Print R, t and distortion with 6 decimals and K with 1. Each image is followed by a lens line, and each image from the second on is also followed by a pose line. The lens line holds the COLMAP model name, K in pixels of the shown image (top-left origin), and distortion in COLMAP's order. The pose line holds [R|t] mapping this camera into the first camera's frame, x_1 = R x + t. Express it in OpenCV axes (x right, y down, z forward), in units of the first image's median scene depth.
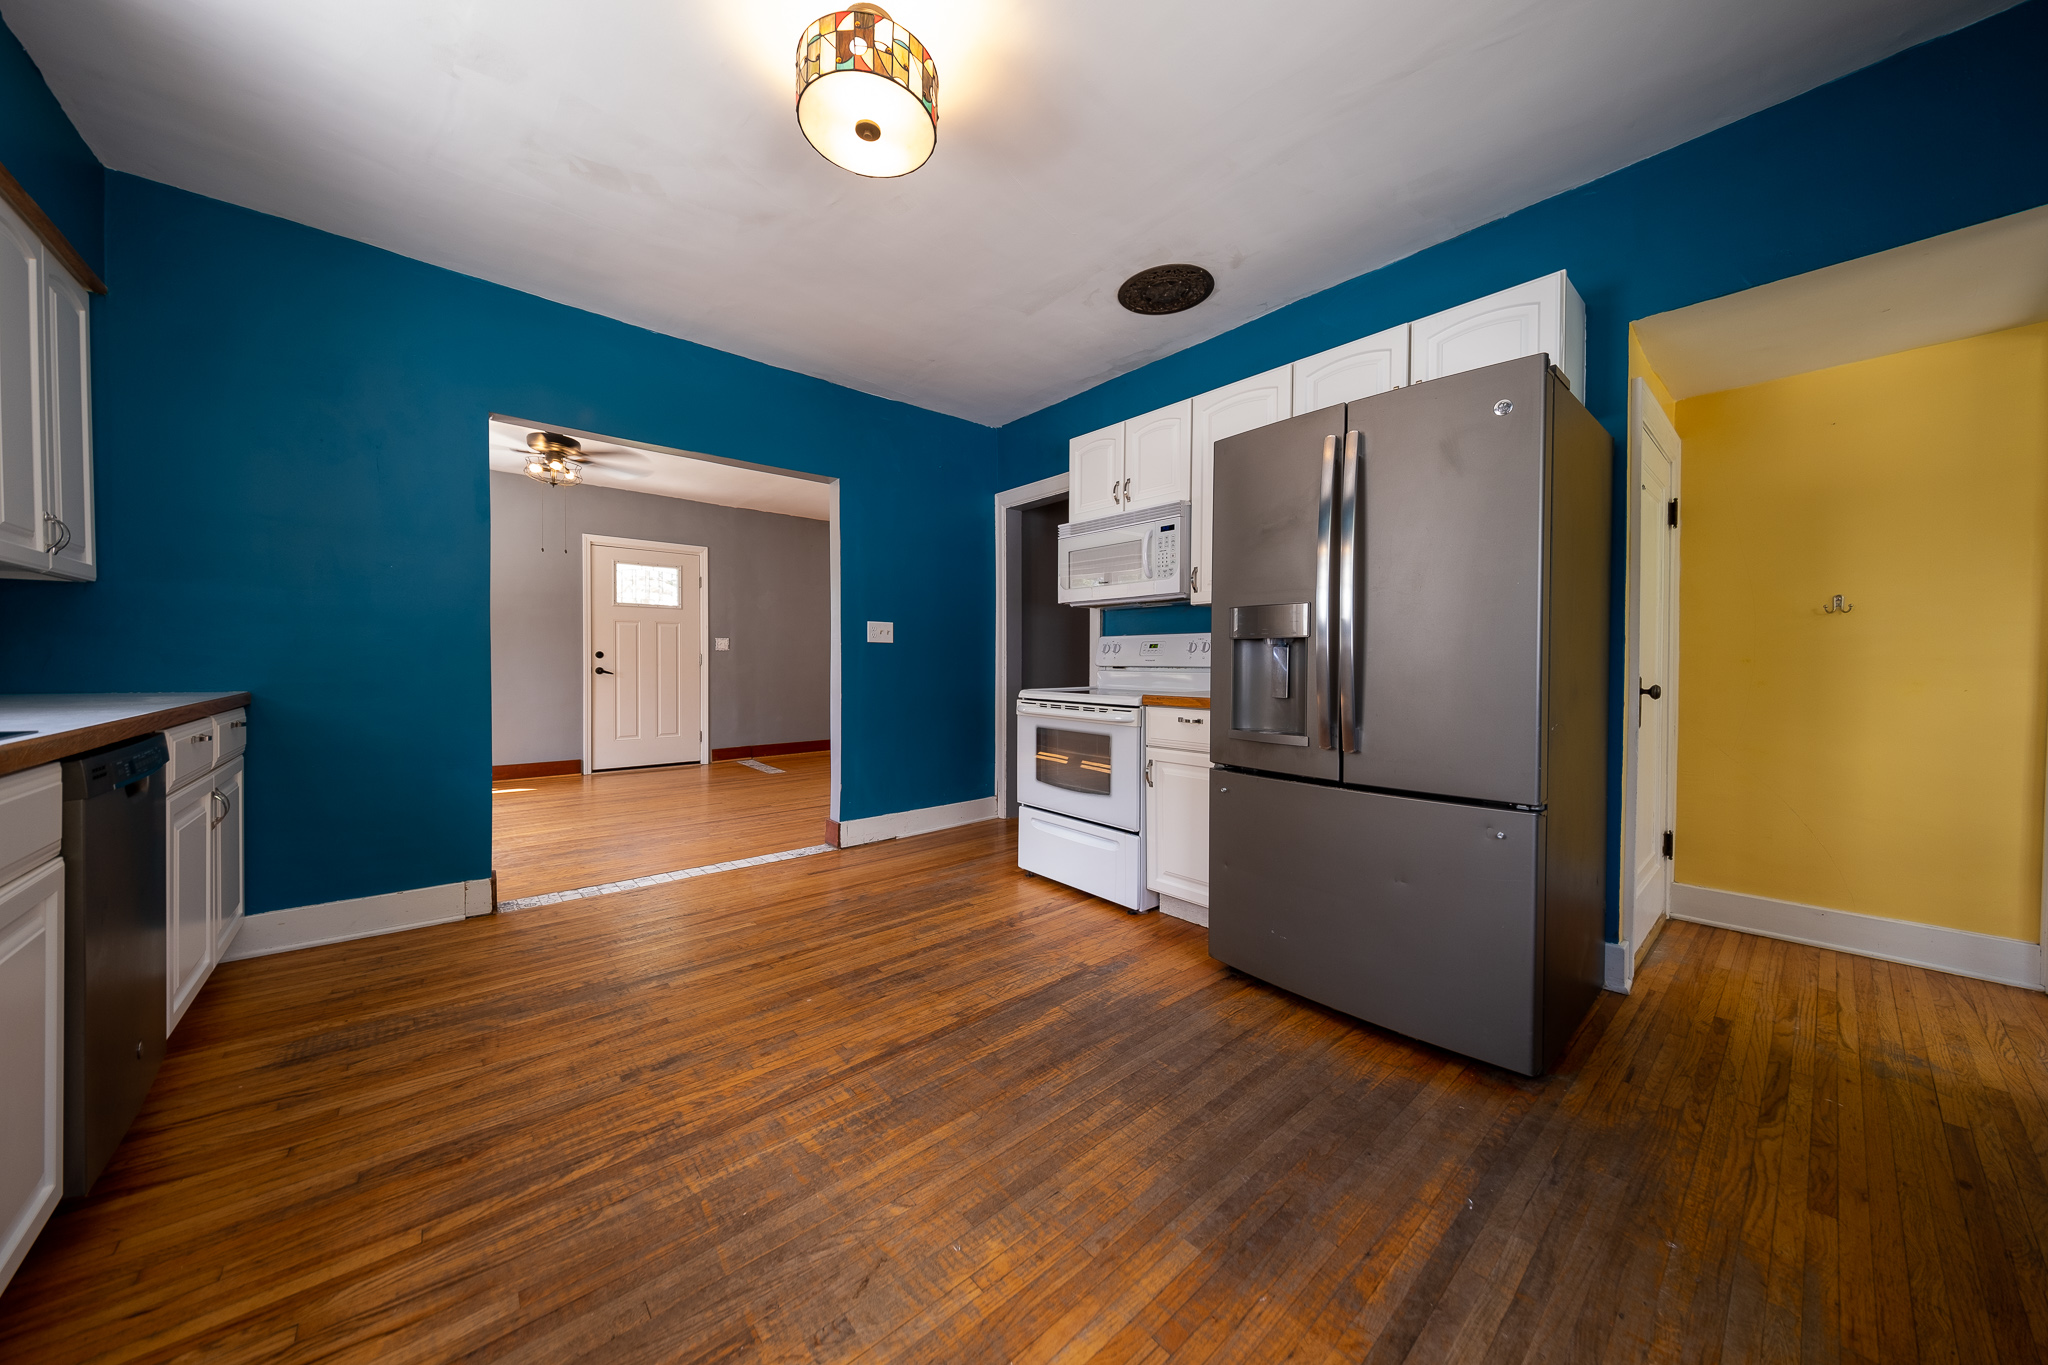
lens RADIAL K [[690.2, 0, 1017.8], [0, 690.2, 668.3], [0, 0, 1]] dist [0.000449, -0.000350]
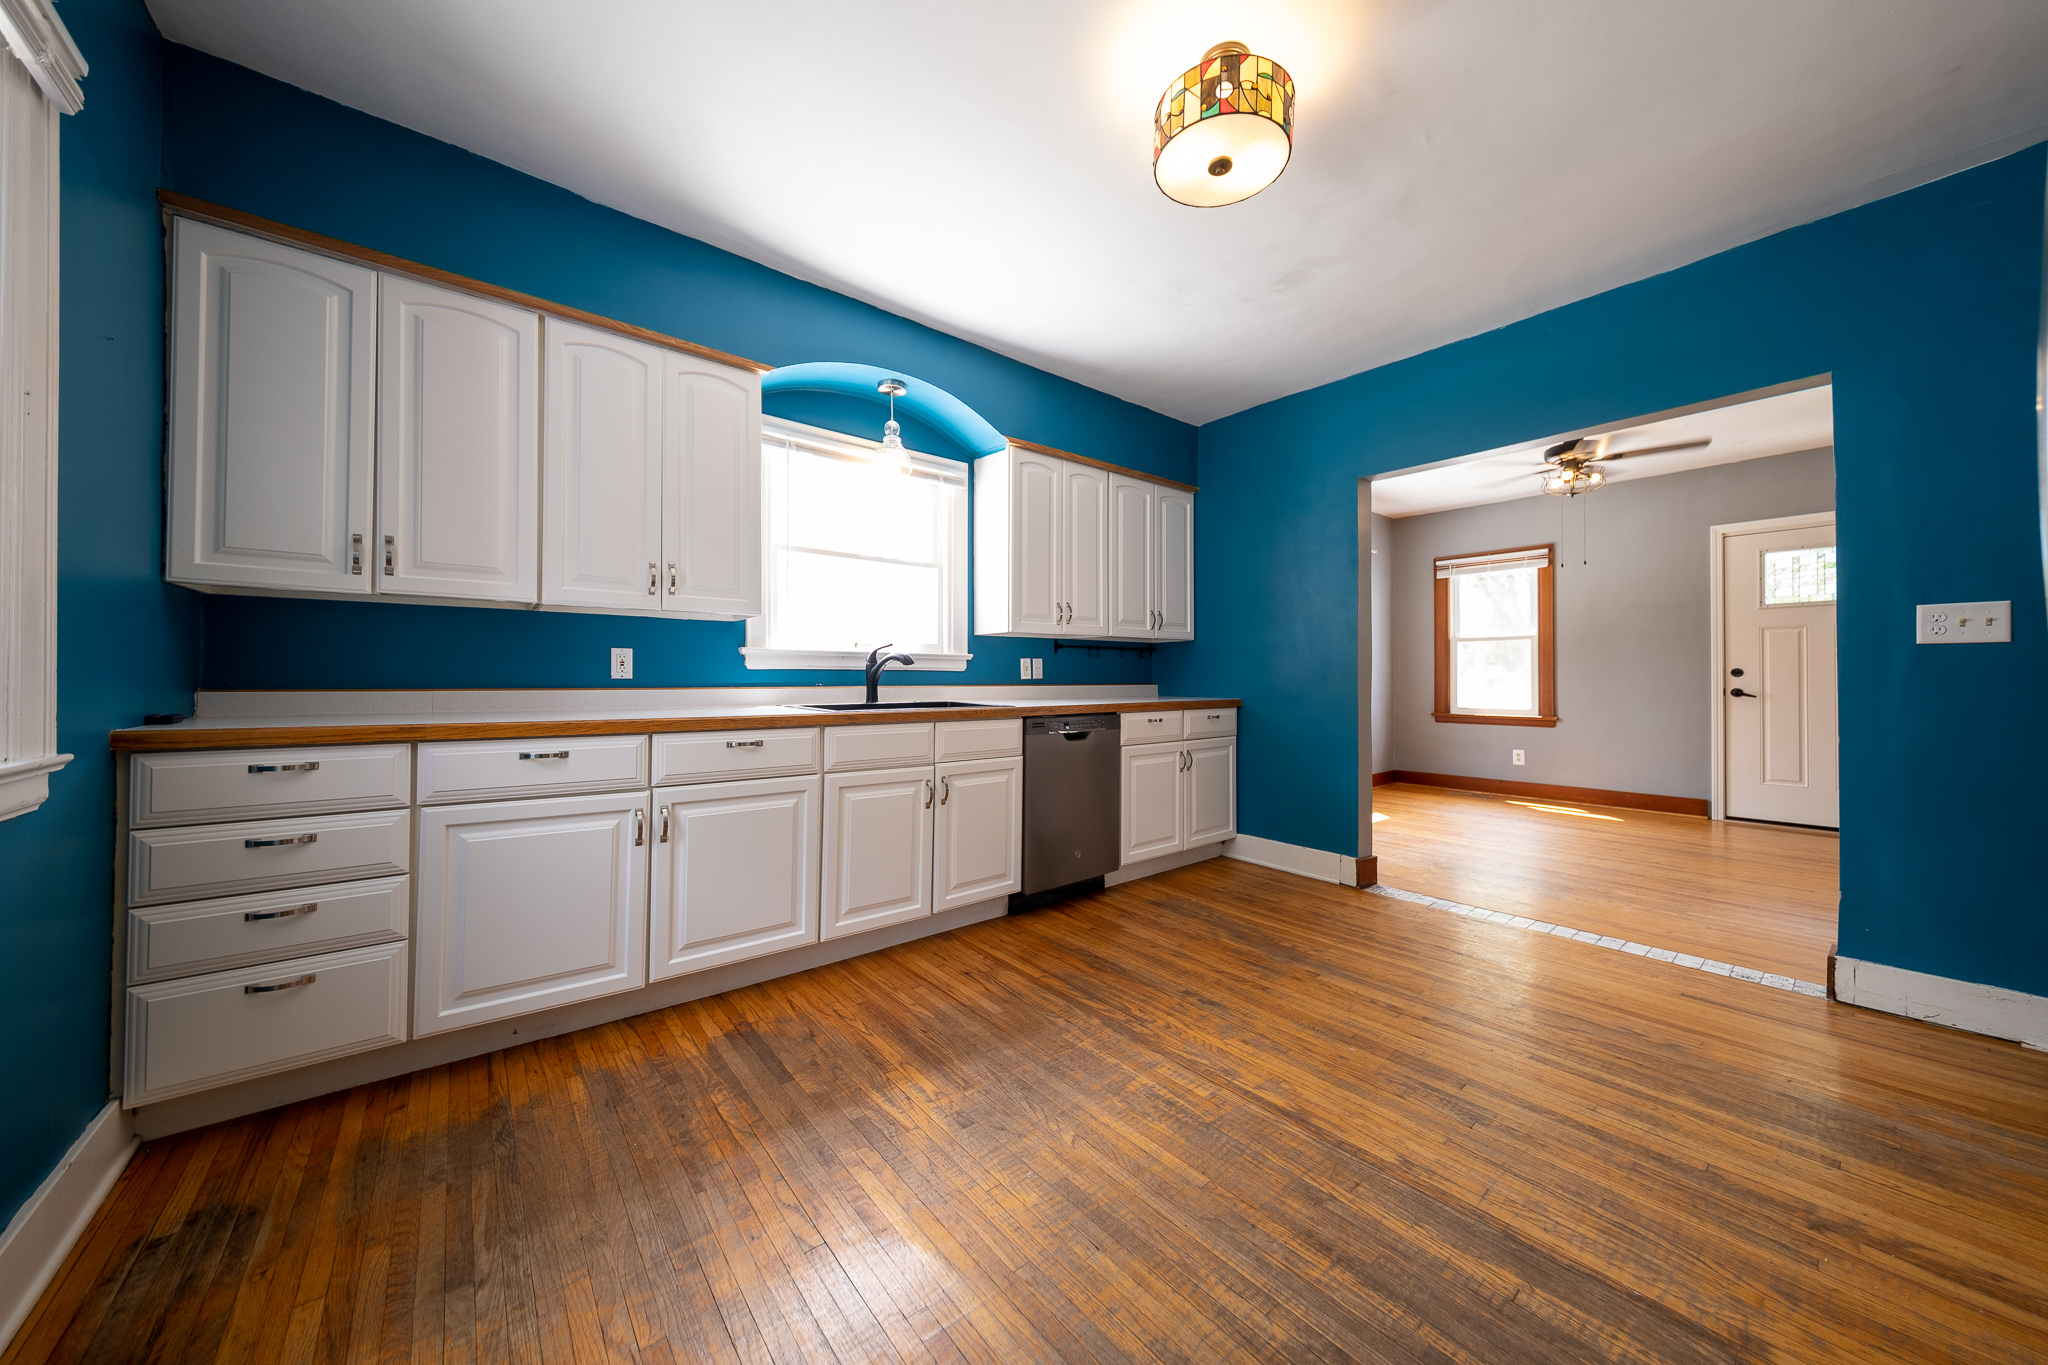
lens RADIAL K [[690.2, 0, 1017.8], [0, 690.2, 668.3], [0, 0, 1]] dist [0.000449, -0.000350]
pose [[-0.032188, -0.017985, -0.999320, 0.601718], [-0.011110, 0.999783, -0.017636, -0.004159], [0.999420, 0.010535, -0.032380, 0.546502]]
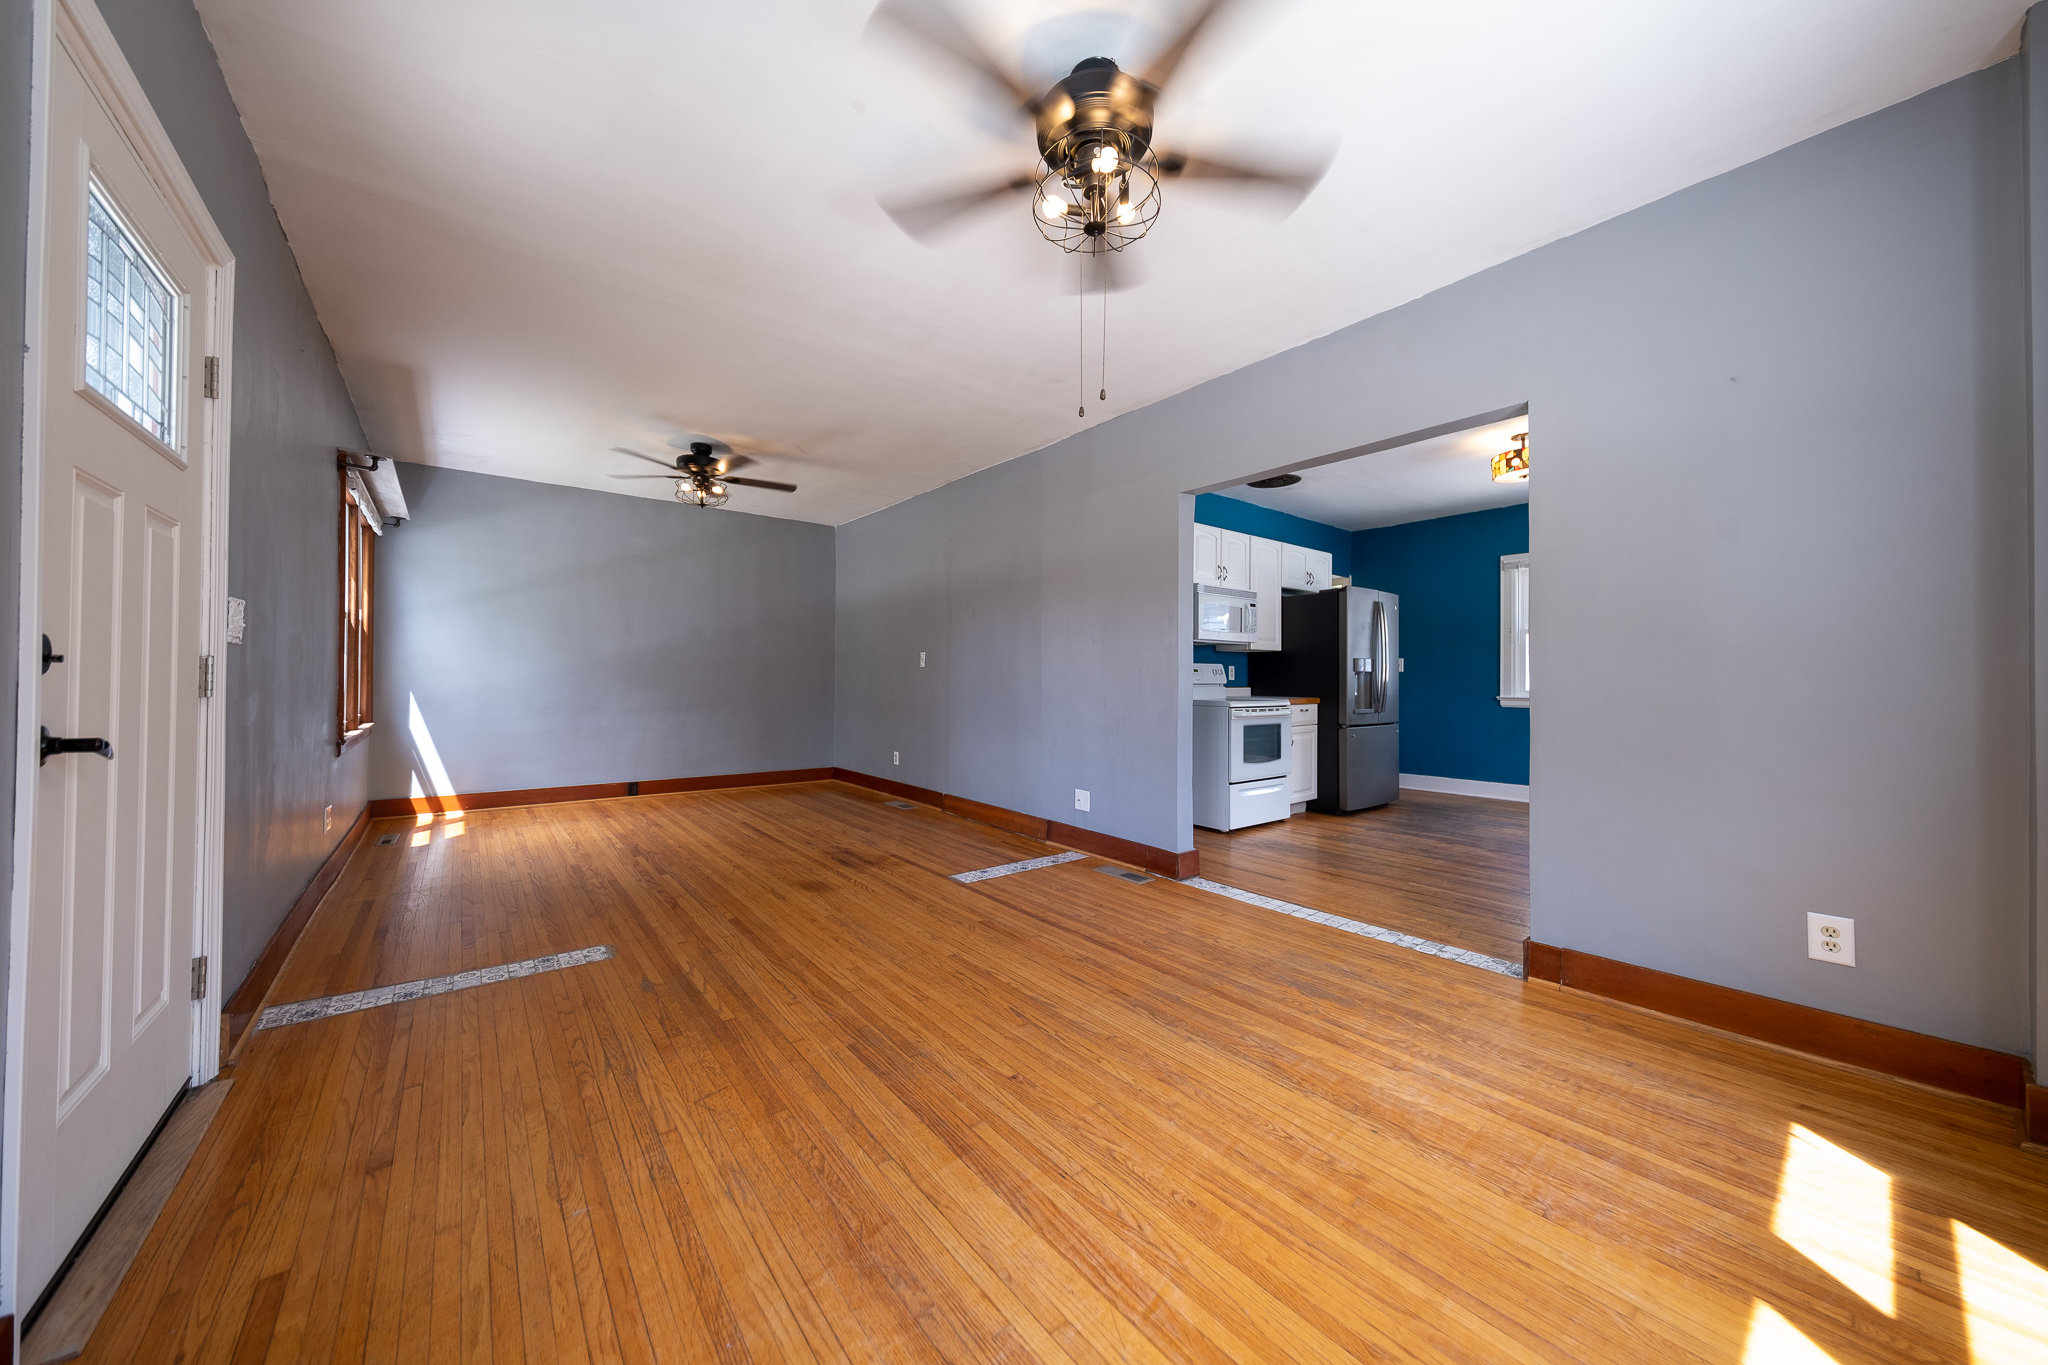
lens RADIAL K [[690.2, 0, 1017.8], [0, 690.2, 668.3], [0, 0, 1]] dist [0.000449, -0.000350]
pose [[0.037616, 0.007283, 0.999266, -2.108033], [0.005877, 0.999955, -0.007509, -0.043509], [-0.999275, 0.006155, 0.037571, 2.058494]]
